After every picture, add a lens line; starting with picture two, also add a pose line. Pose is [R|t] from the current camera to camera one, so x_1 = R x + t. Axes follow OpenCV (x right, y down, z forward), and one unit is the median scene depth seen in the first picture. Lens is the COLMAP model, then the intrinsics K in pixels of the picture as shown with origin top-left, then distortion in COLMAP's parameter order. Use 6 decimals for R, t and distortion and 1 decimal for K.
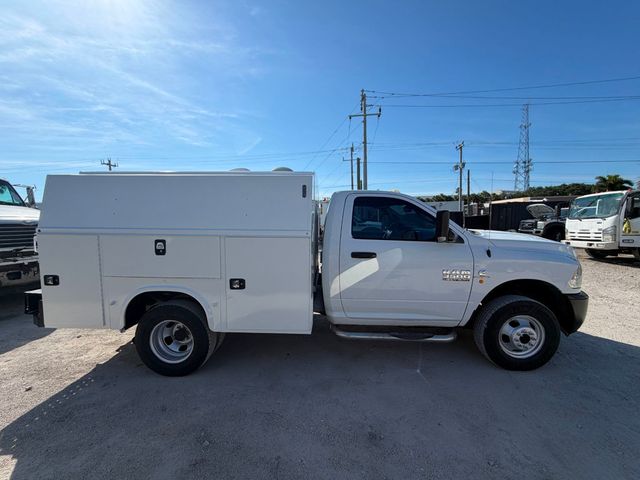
lens RADIAL K [[256.6, 0, 320.0], [0, 256.6, 240.0], [0, 0, 1]] dist [-0.000131, -0.000574]
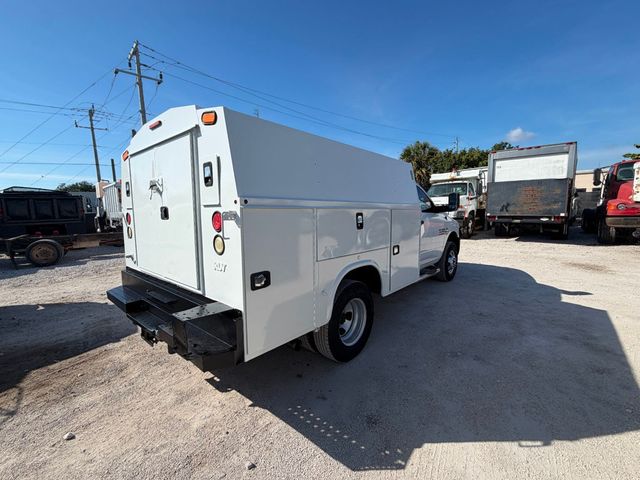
lens RADIAL K [[282.2, 0, 321.5], [0, 282.2, 237.2], [0, 0, 1]] dist [-0.001632, -0.000272]
pose [[0.630769, -0.082326, 0.771591, -1.337703], [0.076584, 0.996106, 0.043674, 0.028213], [-0.772182, 0.031543, 0.634618, 0.389267]]
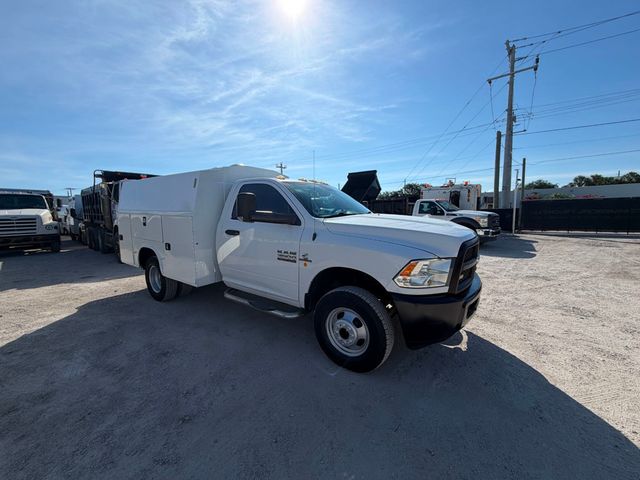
lens RADIAL K [[257.6, 0, 319.1], [0, 257.6, 235.8], [0, 0, 1]] dist [0.001954, 0.000157]
pose [[0.831436, 0.054320, -0.552959, 1.126676], [-0.042713, 0.998513, 0.033866, 0.014429], [0.553977, -0.004539, 0.832520, 0.184639]]
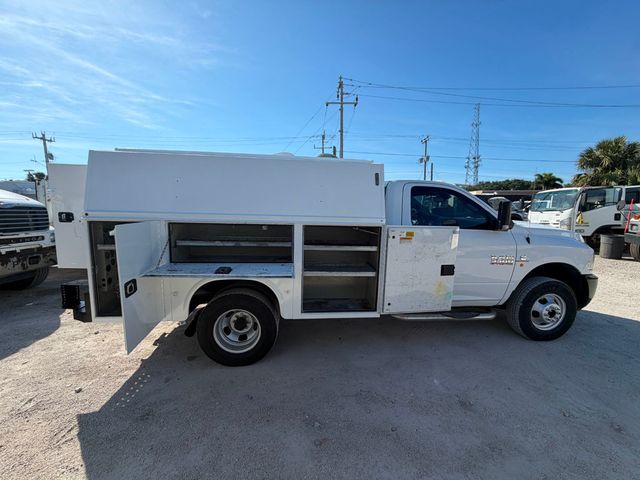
lens RADIAL K [[256.6, 0, 320.0], [0, 256.6, 240.0], [0, 0, 1]] dist [-0.000131, -0.000574]
pose [[0.989890, 0.000614, 0.141837, -0.379782], [-0.007000, 0.998984, 0.044525, 0.006354], [-0.141665, -0.045068, 0.988888, 0.012436]]
